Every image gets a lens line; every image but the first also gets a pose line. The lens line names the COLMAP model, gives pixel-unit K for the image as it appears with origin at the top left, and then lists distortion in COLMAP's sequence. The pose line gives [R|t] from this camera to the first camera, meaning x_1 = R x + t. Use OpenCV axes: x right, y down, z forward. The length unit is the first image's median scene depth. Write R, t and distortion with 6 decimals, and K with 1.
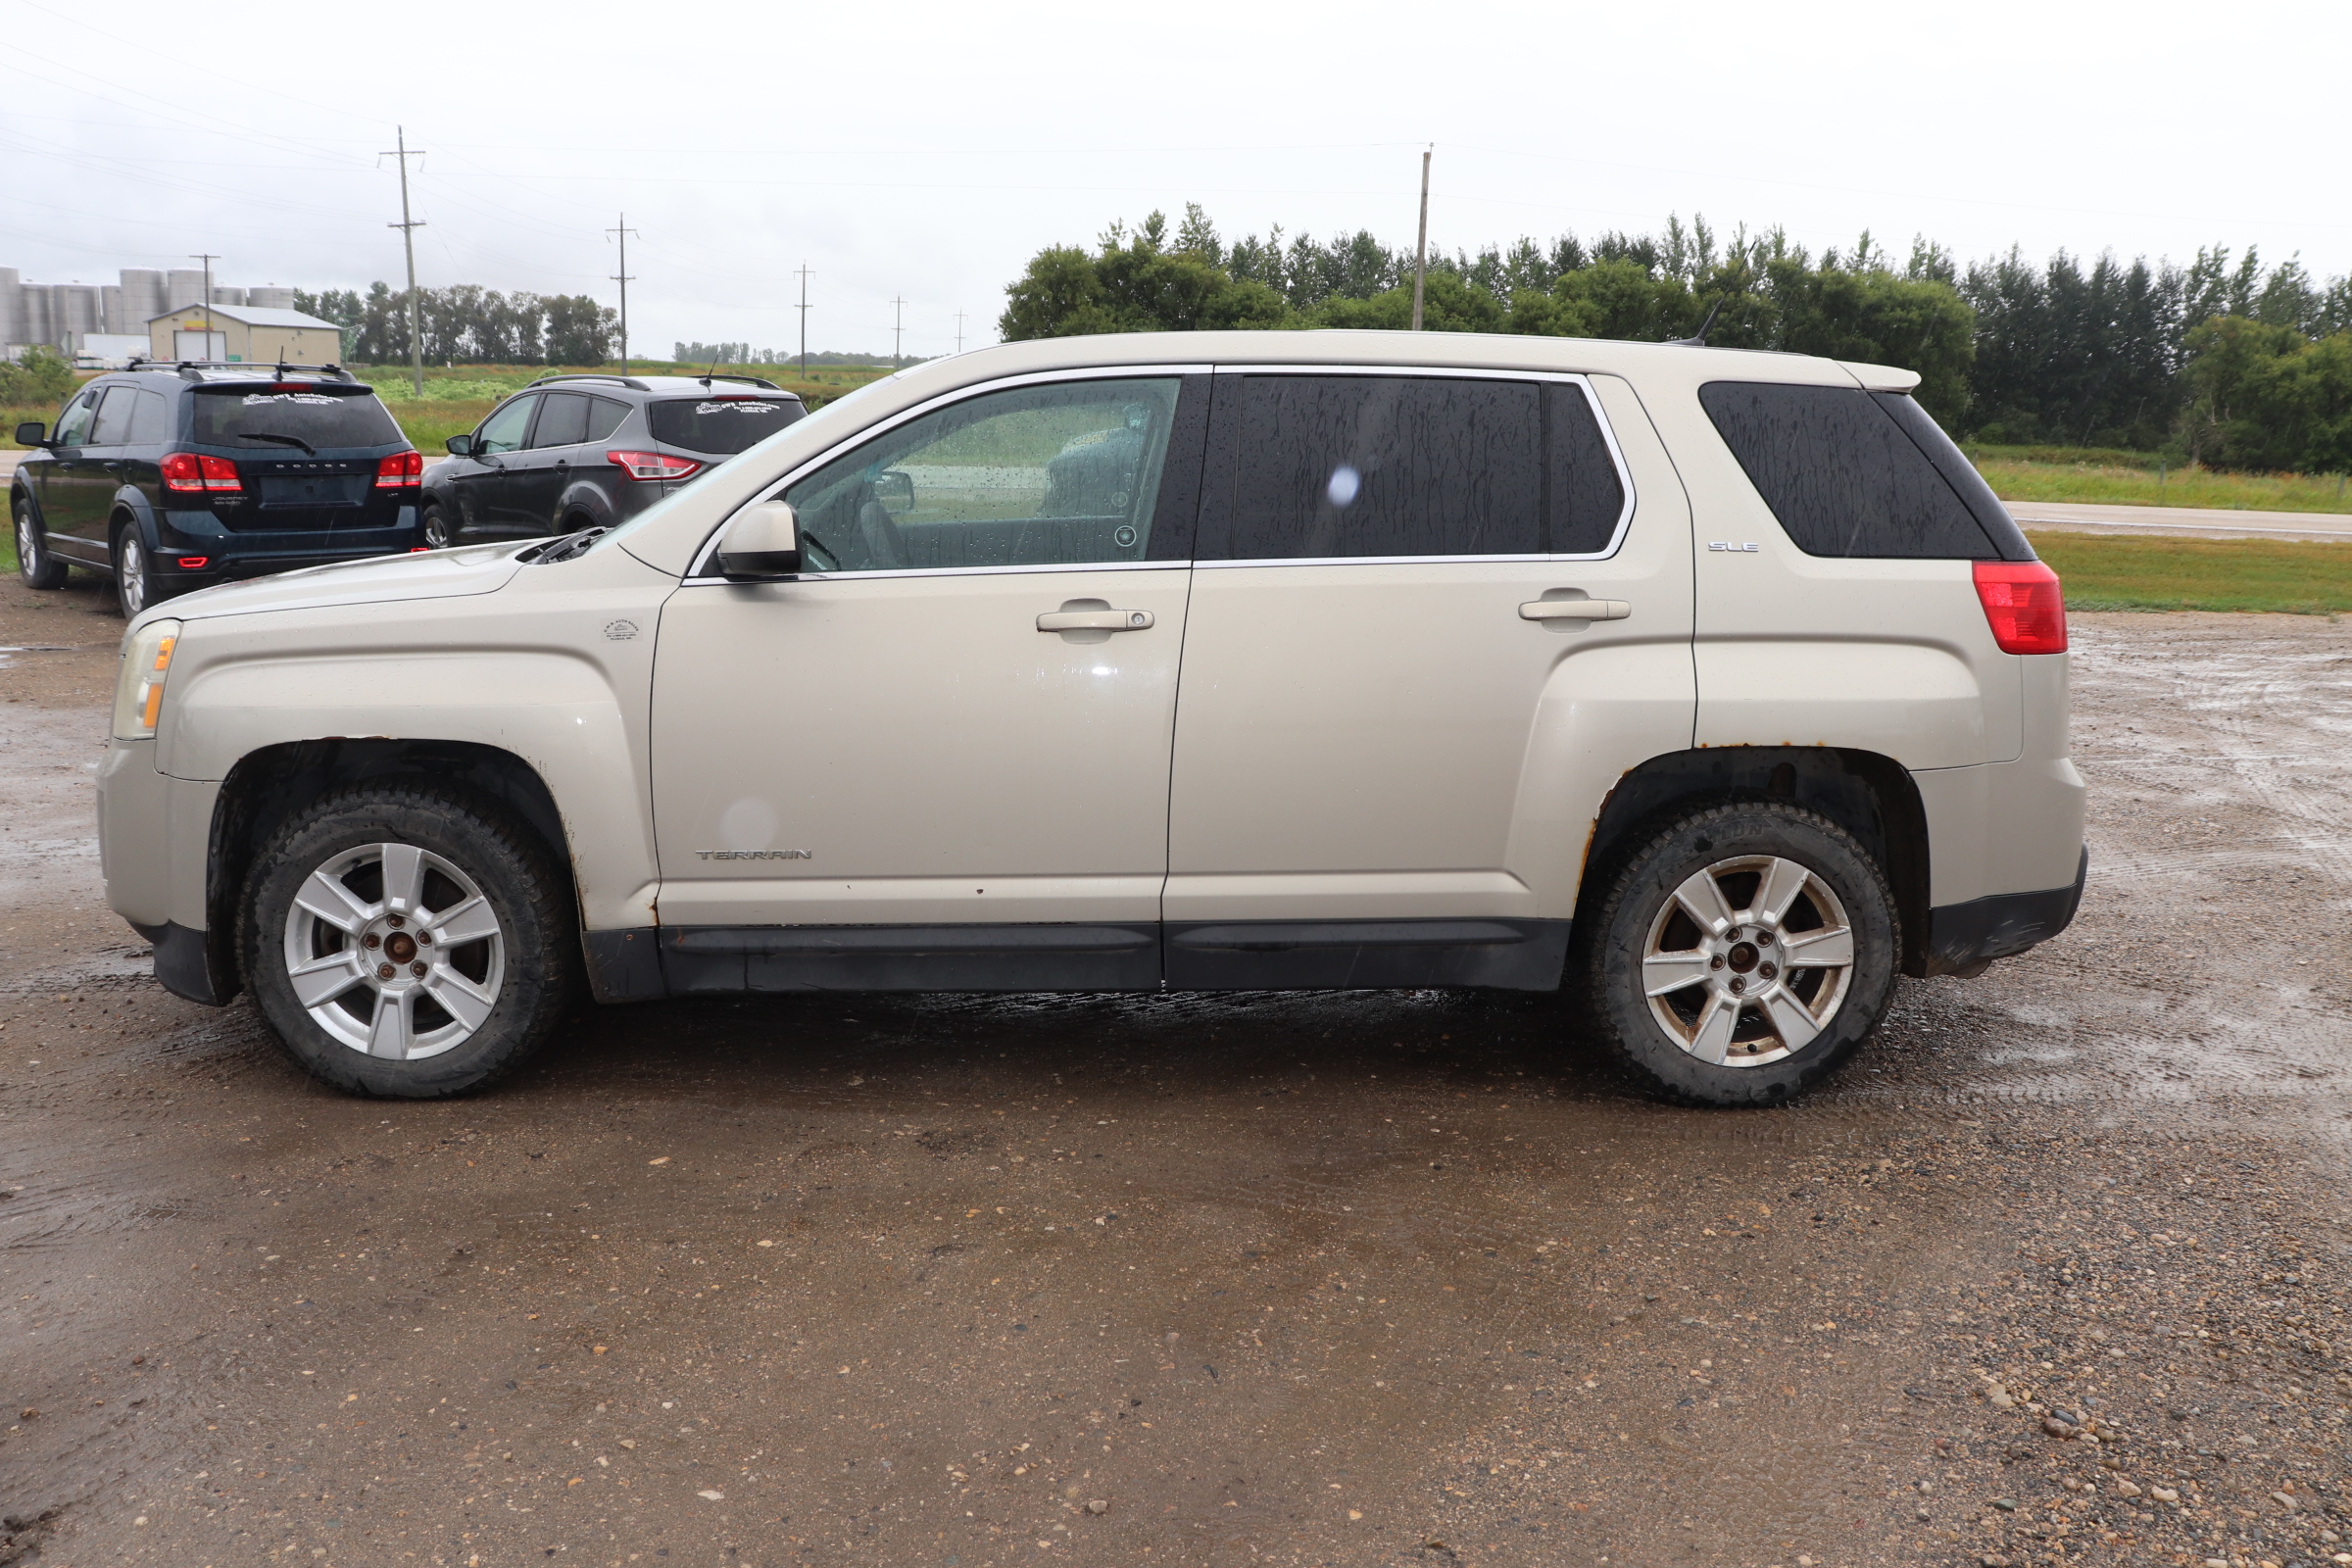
lens RADIAL K [[1809.6, 0, 1176.0], [0, 1809.6, 784.0], [0, 0, 1]] dist [-0.121728, 0.006566]
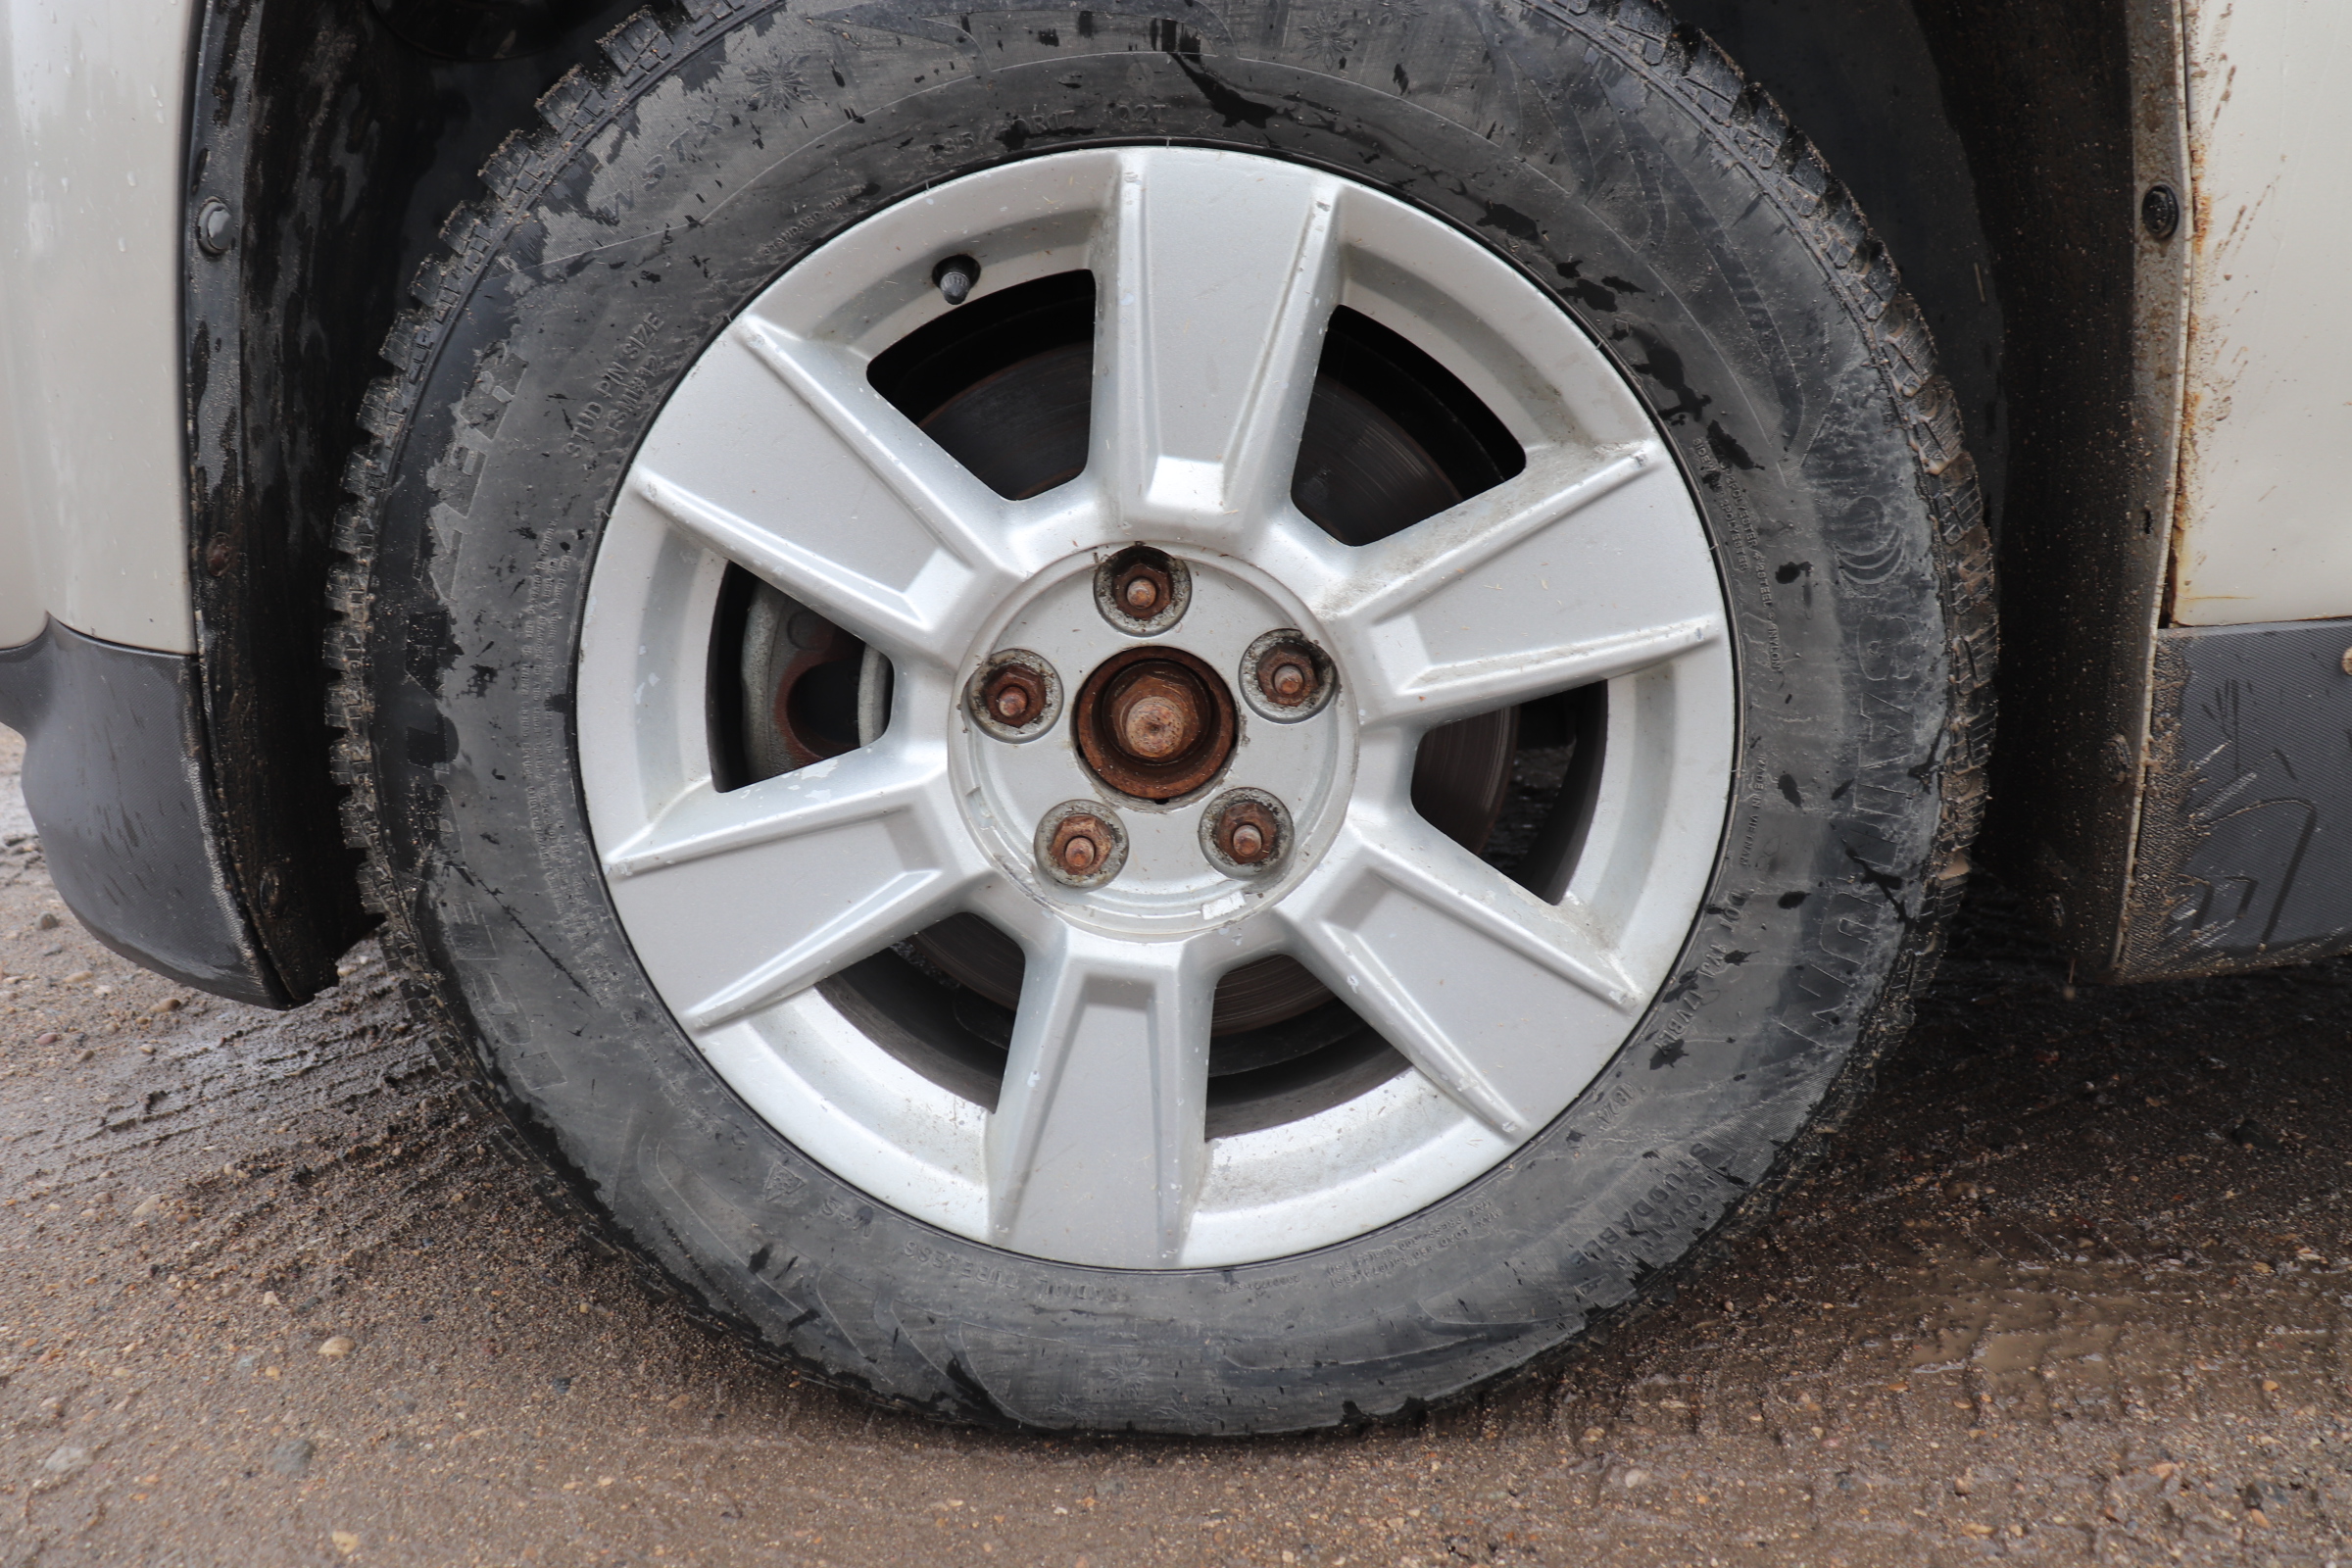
lens RADIAL K [[1928.6, 0, 1185.1], [0, 1928.6, 781.0], [0, 0, 1]] dist [-0.168876, 0.147909]
pose [[0.996296, -0.001527, -0.085980, -0.420229], [0.008980, 0.996224, 0.086357, 0.080704], [0.085523, -0.086809, 0.992547, 0.788569]]
